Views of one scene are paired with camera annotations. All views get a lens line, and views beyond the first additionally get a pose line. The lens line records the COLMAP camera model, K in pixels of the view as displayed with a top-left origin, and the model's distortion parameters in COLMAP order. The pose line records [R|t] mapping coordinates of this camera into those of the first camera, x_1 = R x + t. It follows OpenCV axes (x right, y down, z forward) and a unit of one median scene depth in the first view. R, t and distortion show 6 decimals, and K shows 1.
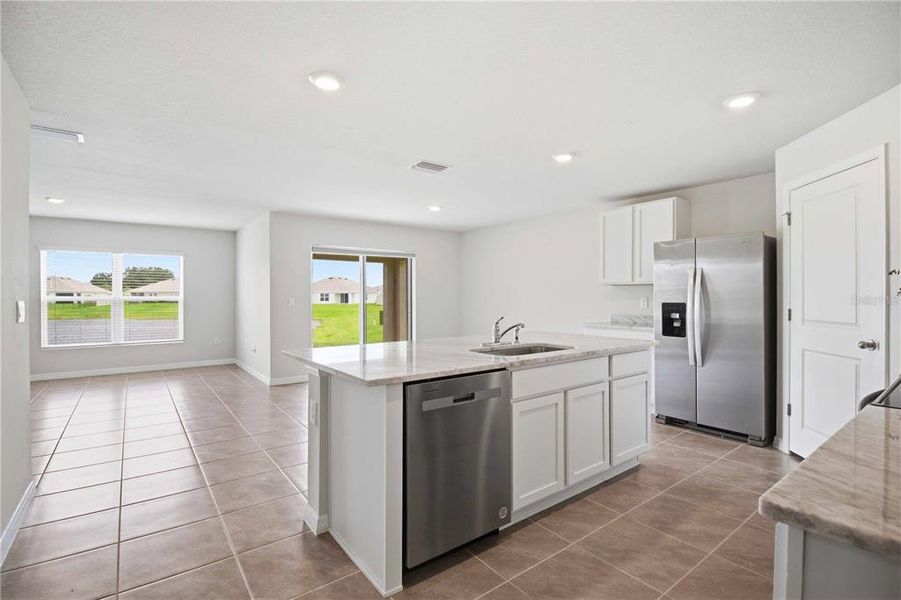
lens RADIAL K [[423.1, 0, 451.2], [0, 423.1, 296.9], [0, 0, 1]] dist [-0.002930, -0.010899]
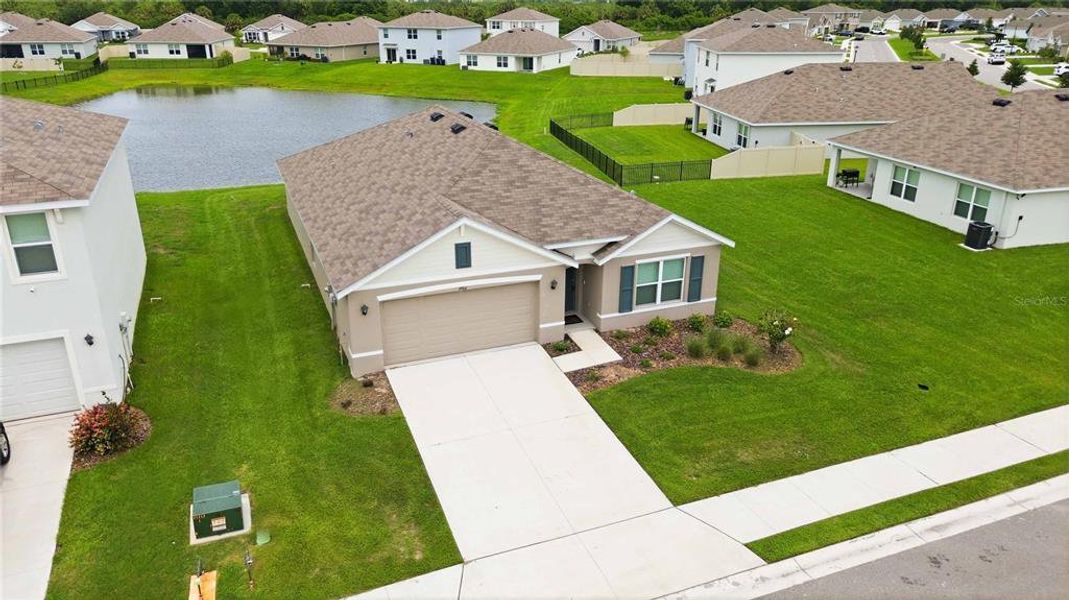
lens RADIAL K [[749.8, 0, 521.1], [0, 749.8, 299.4], [0, 0, 1]] dist [0.046140, -0.020505]
pose [[0.962217, 0.103010, -0.252048, 1.783534], [-0.003436, 0.930196, 0.367047, -1.527366], [0.272263, -0.352313, 0.895404, -5.306303]]
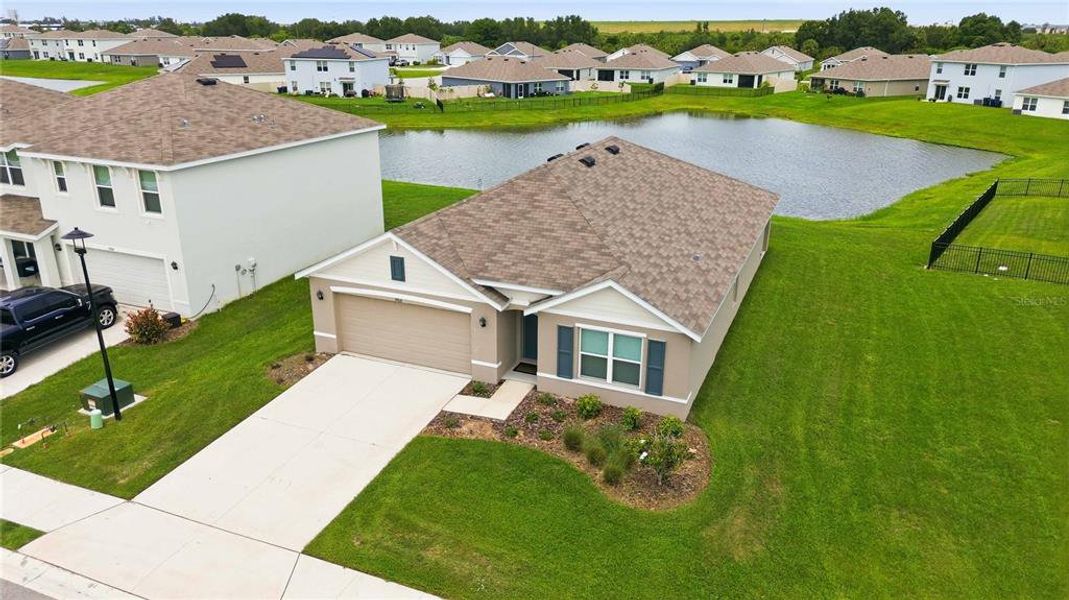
lens RADIAL K [[749.8, 0, 535.0], [0, 749.8, 292.8], [0, 0, 1]] dist [0.046140, -0.020505]
pose [[0.502186, 0.289364, -0.814909, 4.226703], [-0.010130, 0.944258, 0.329051, -1.539212], [0.864700, -0.156990, 0.477125, -3.151927]]
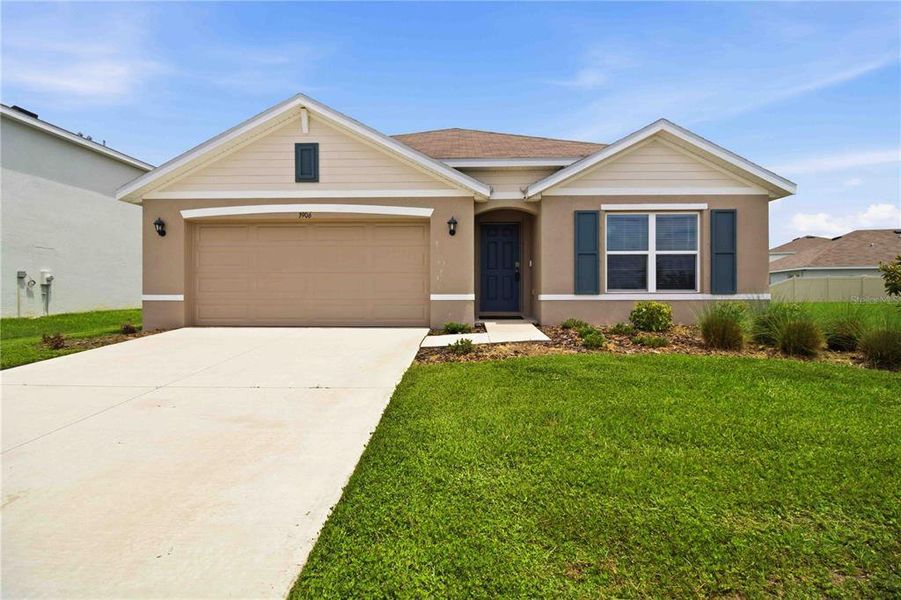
lens RADIAL K [[423.1, 0, 450.3], [0, 423.1, 300.1], [0, 0, 1]] dist [-0.002930, -0.010899]
pose [[0.777989, 0.007643, -0.628231, 1.824829], [-0.002271, 0.999954, 0.009354, 0.155103], [0.628274, -0.005851, 0.777970, -2.675656]]
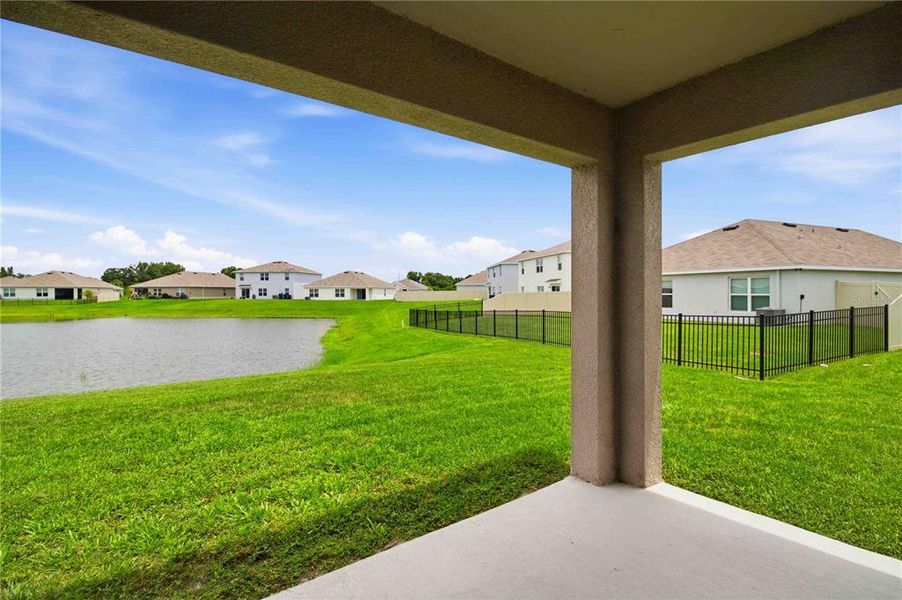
lens RADIAL K [[423.6, 0, 458.0], [0, 423.6, 294.7], [0, 0, 1]] dist [-0.002930, -0.010899]
pose [[0.999893, 0.000355, -0.014654, -0.415523], [-0.000298, 0.999992, 0.003915, 0.015873], [0.014655, -0.003910, 0.999885, 1.195100]]
